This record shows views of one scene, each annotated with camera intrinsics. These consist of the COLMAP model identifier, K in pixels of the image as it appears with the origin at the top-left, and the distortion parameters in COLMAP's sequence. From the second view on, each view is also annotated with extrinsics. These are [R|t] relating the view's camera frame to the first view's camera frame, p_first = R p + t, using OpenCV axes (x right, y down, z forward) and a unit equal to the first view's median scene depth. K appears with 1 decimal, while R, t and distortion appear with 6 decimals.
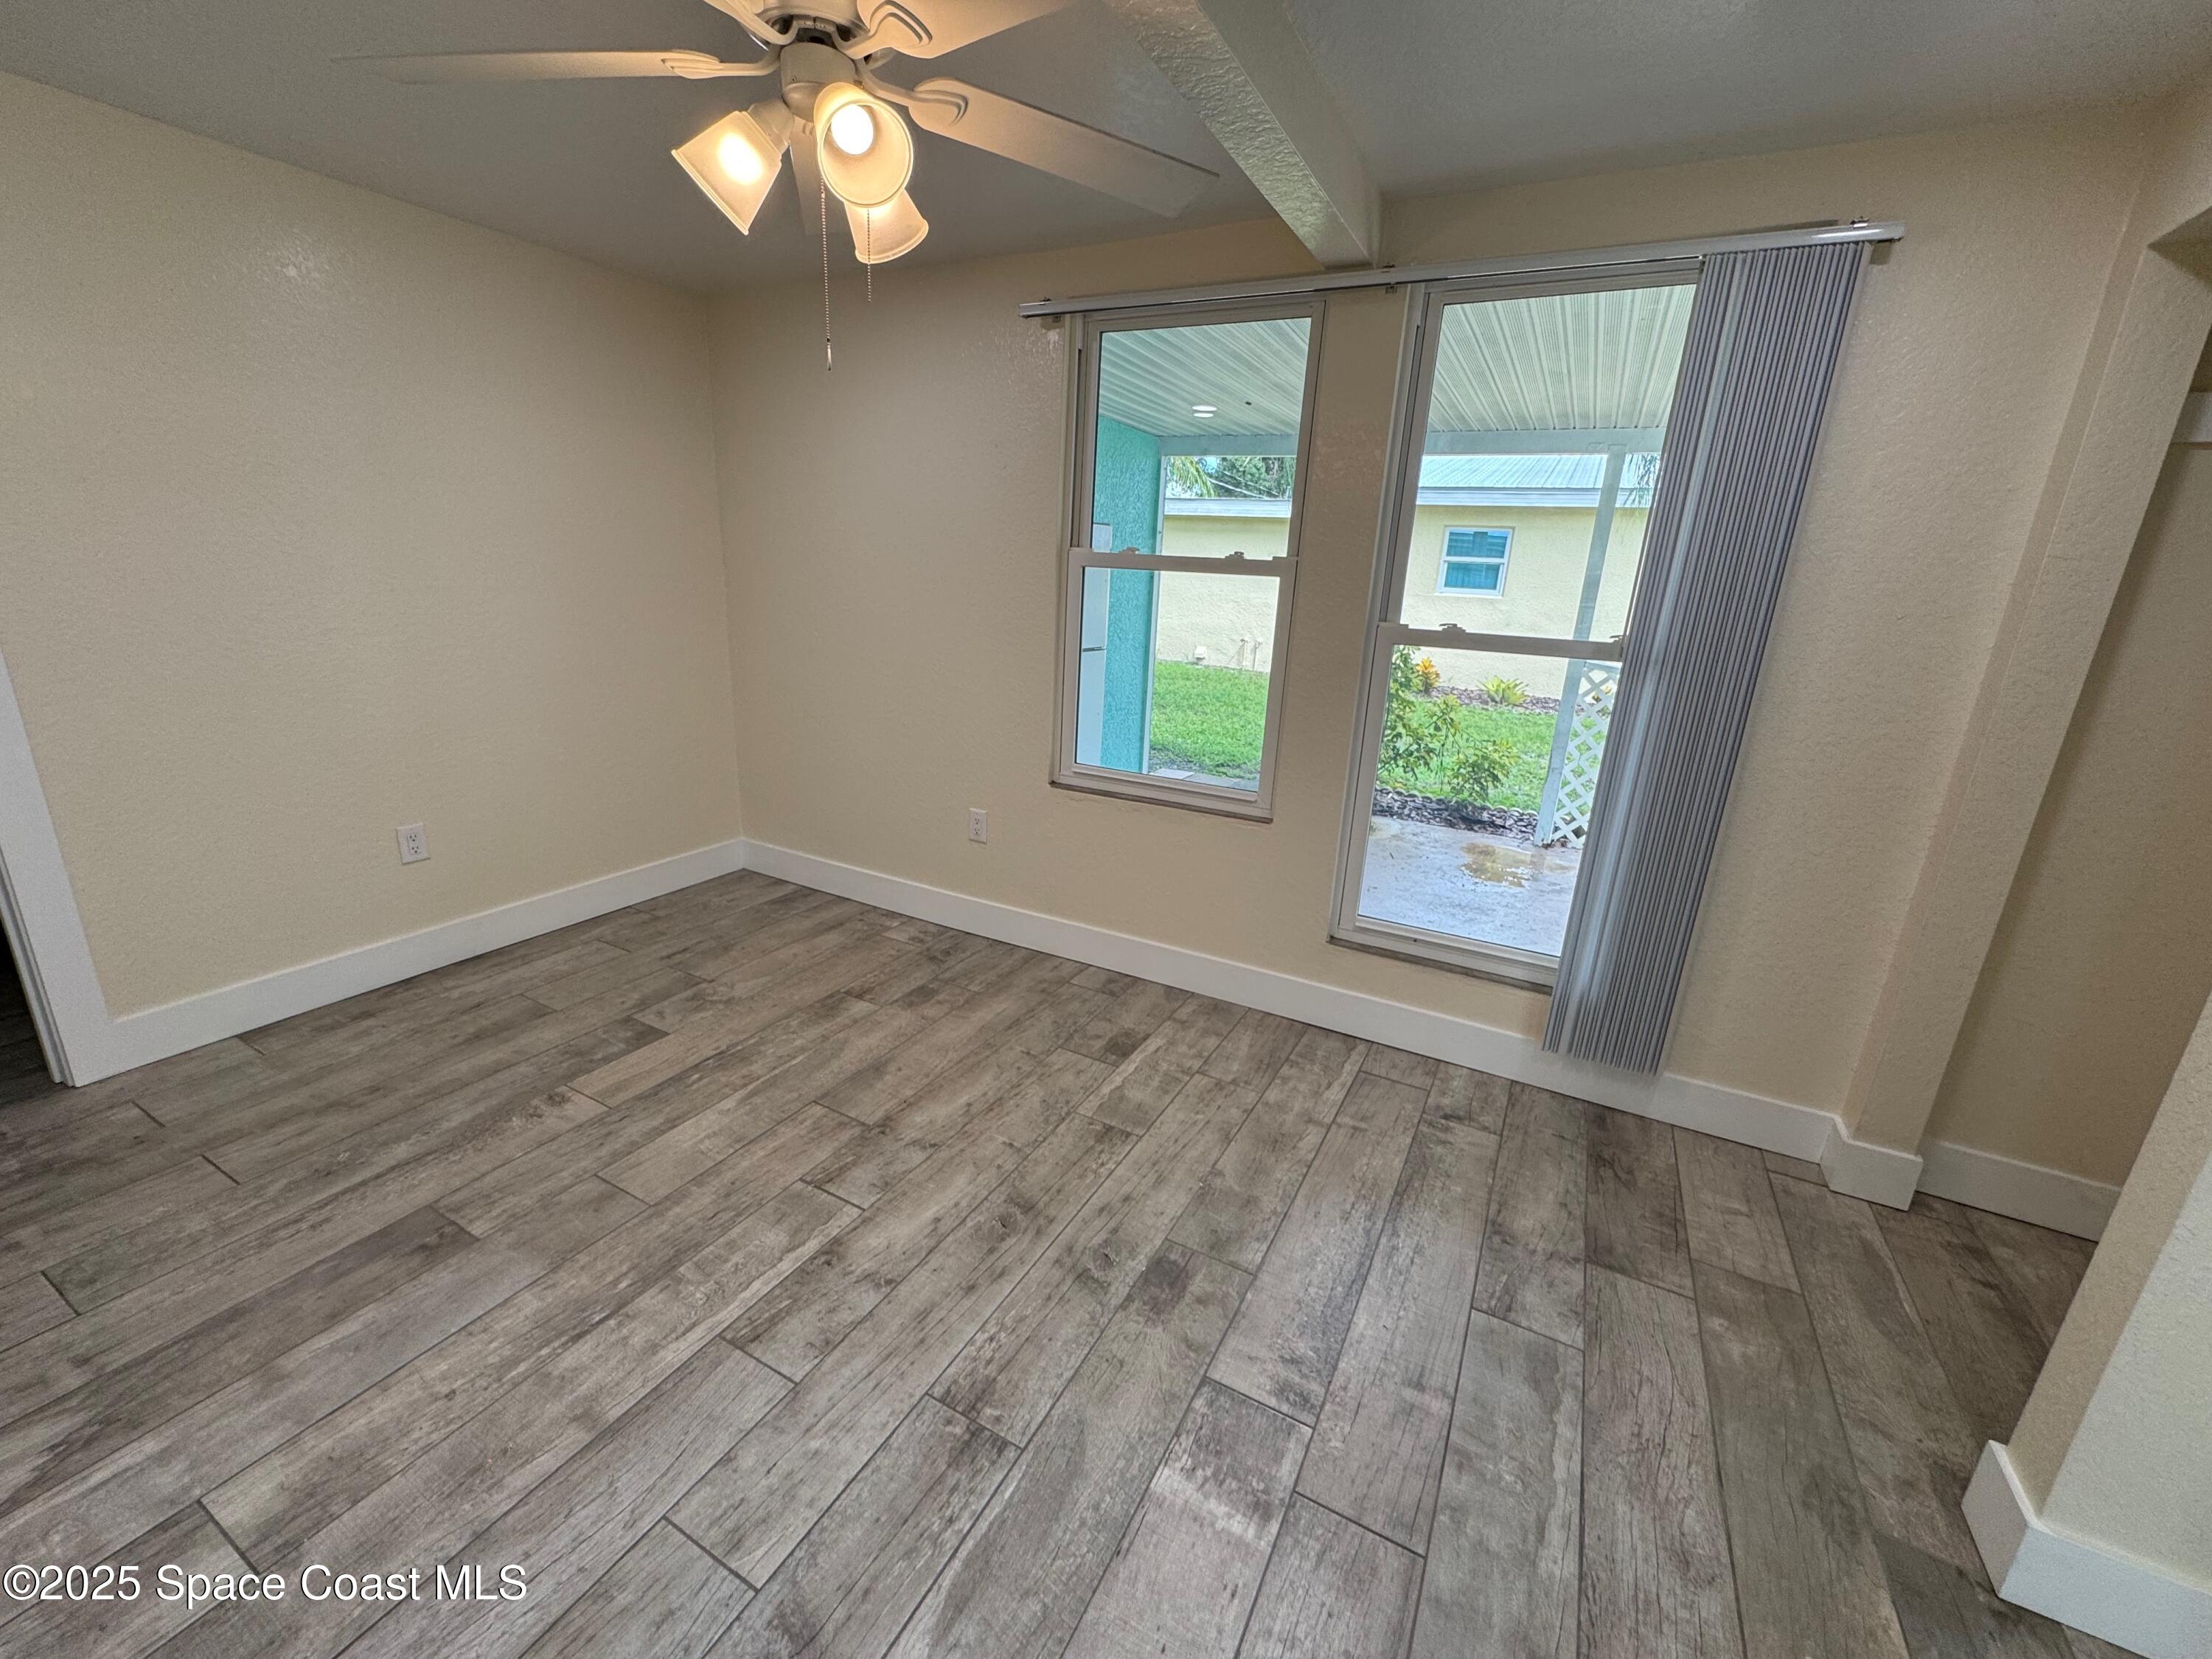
lens RADIAL K [[888.0, 0, 1100.8], [0, 888.0, 831.2], [0, 0, 1]] dist [-0.003974, 0.000812]
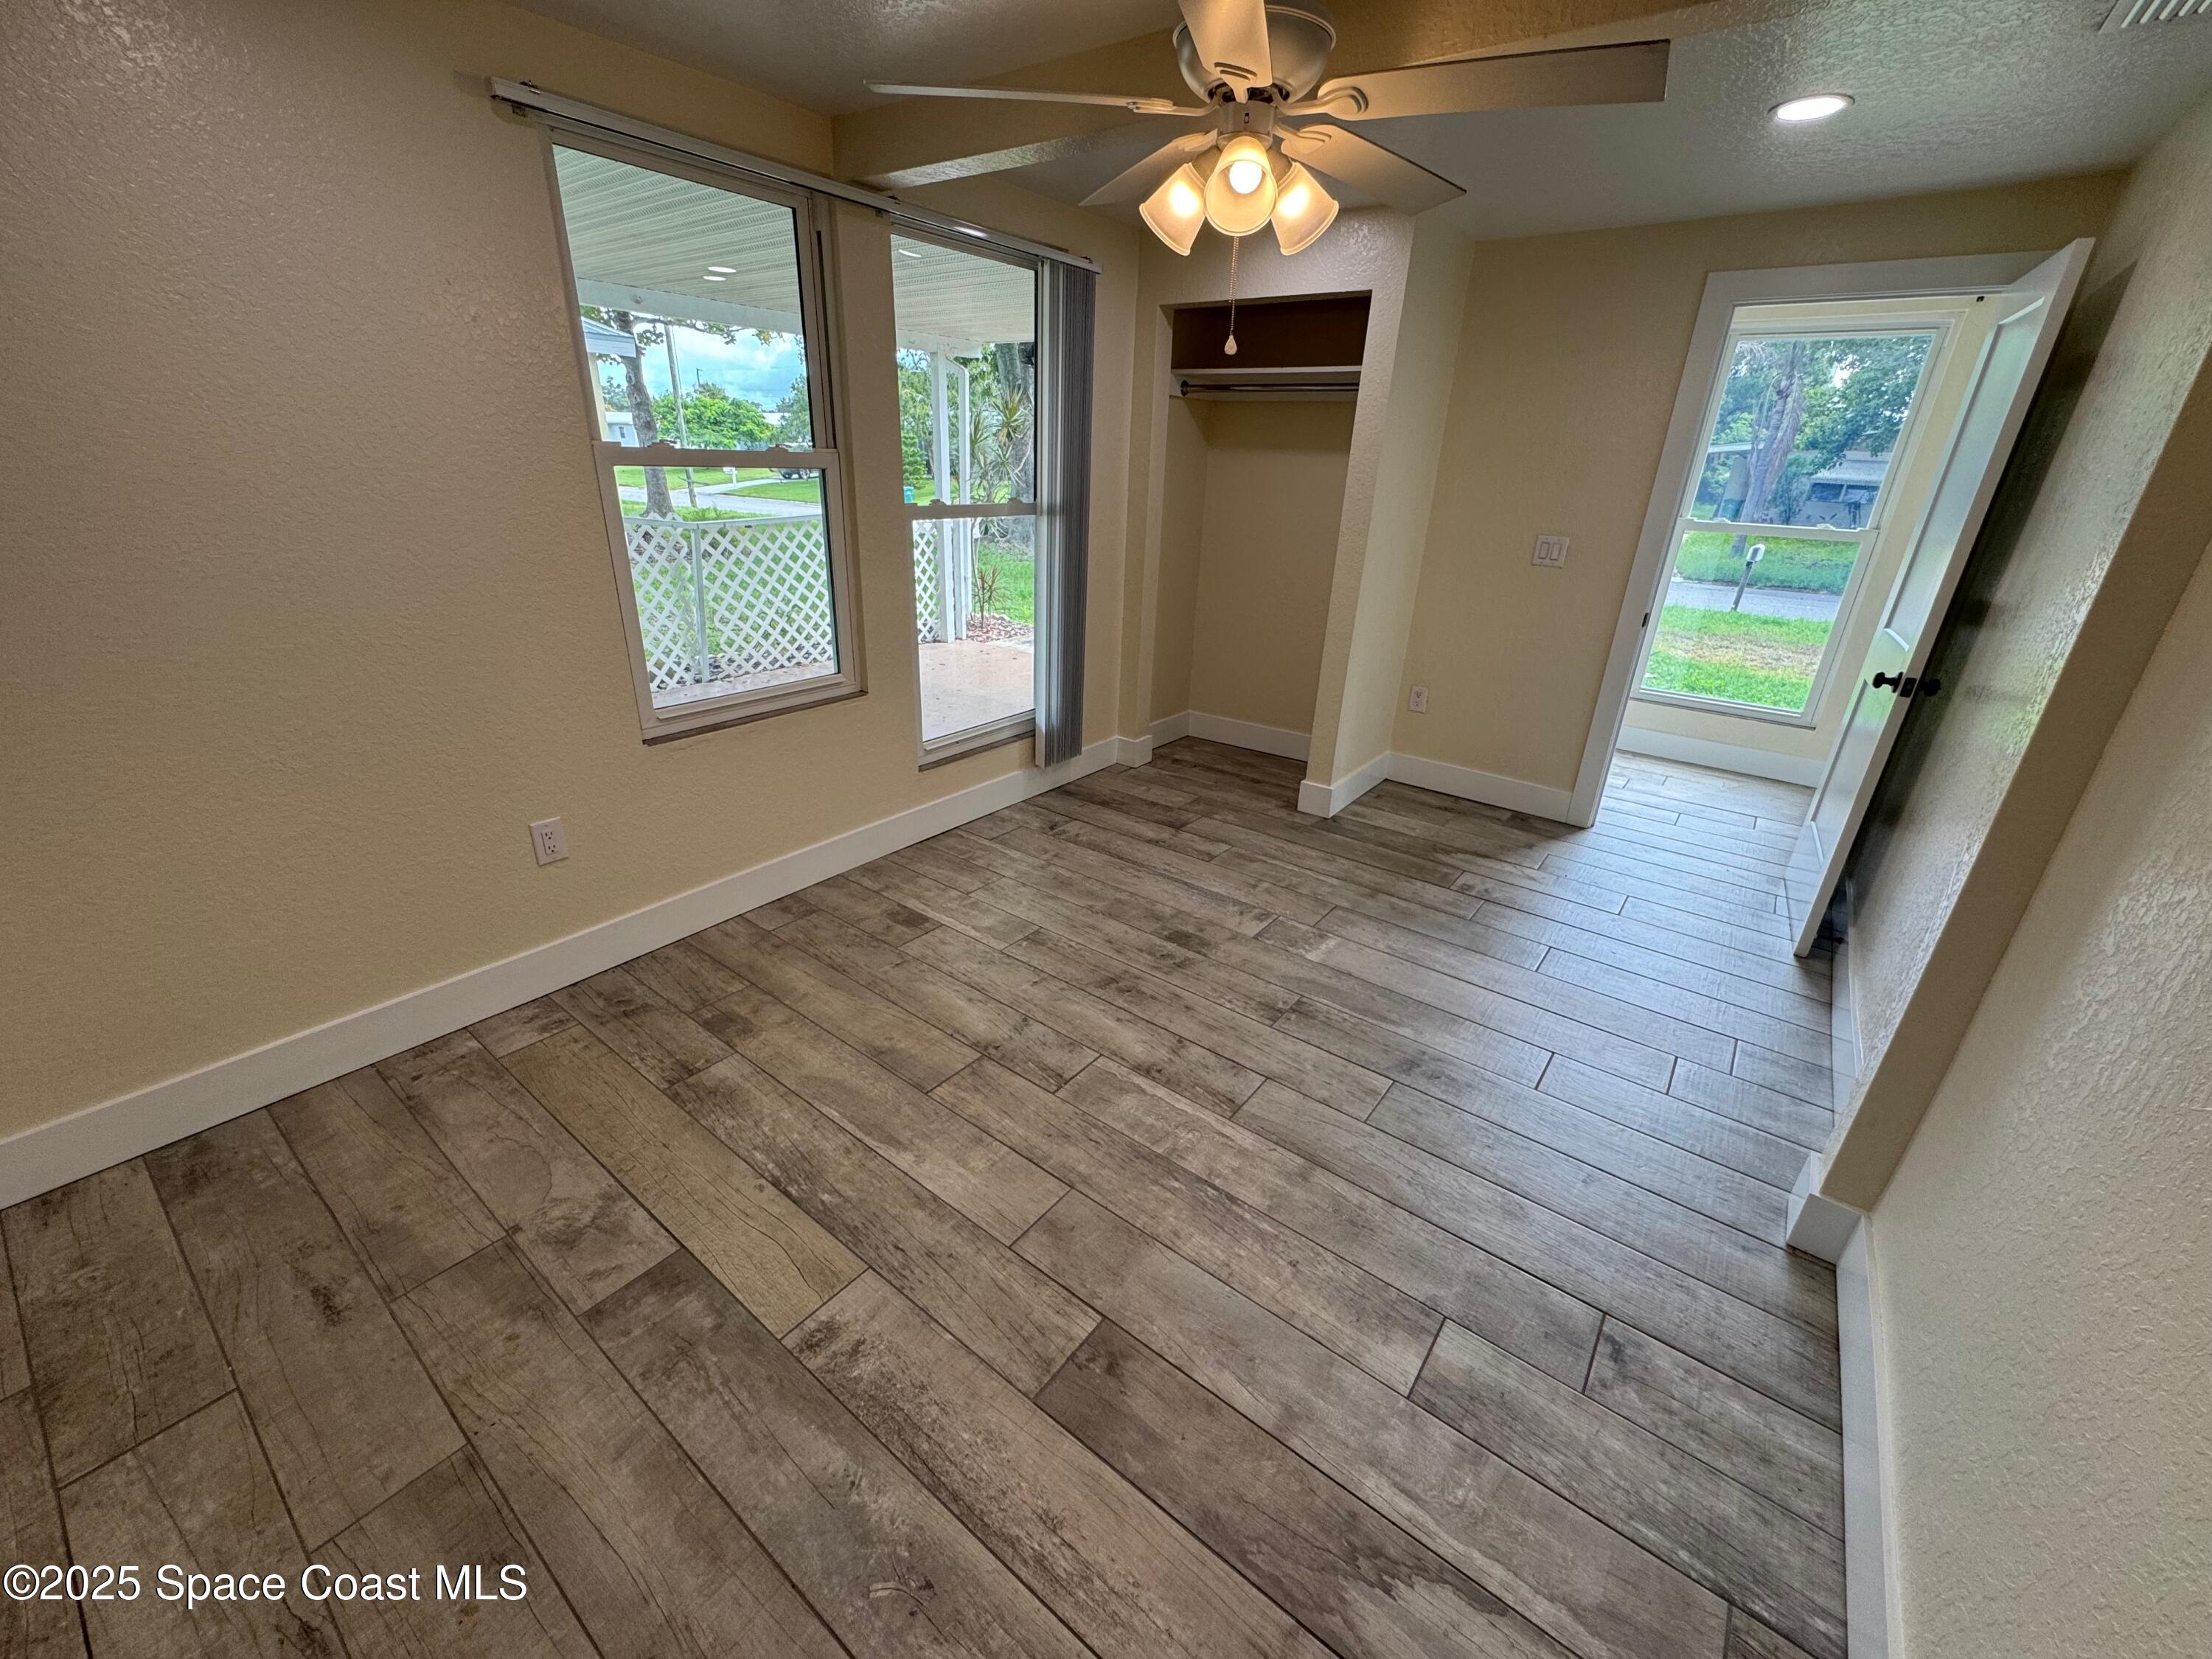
lens RADIAL K [[888.0, 0, 1104.7], [0, 888.0, 831.2], [0, 0, 1]] dist [-0.003974, 0.000812]
pose [[0.154908, -0.427234, 0.890772, -1.079062], [0.253247, 0.888701, 0.382200, -0.268143], [-0.954919, 0.166380, 0.245862, 0.581780]]
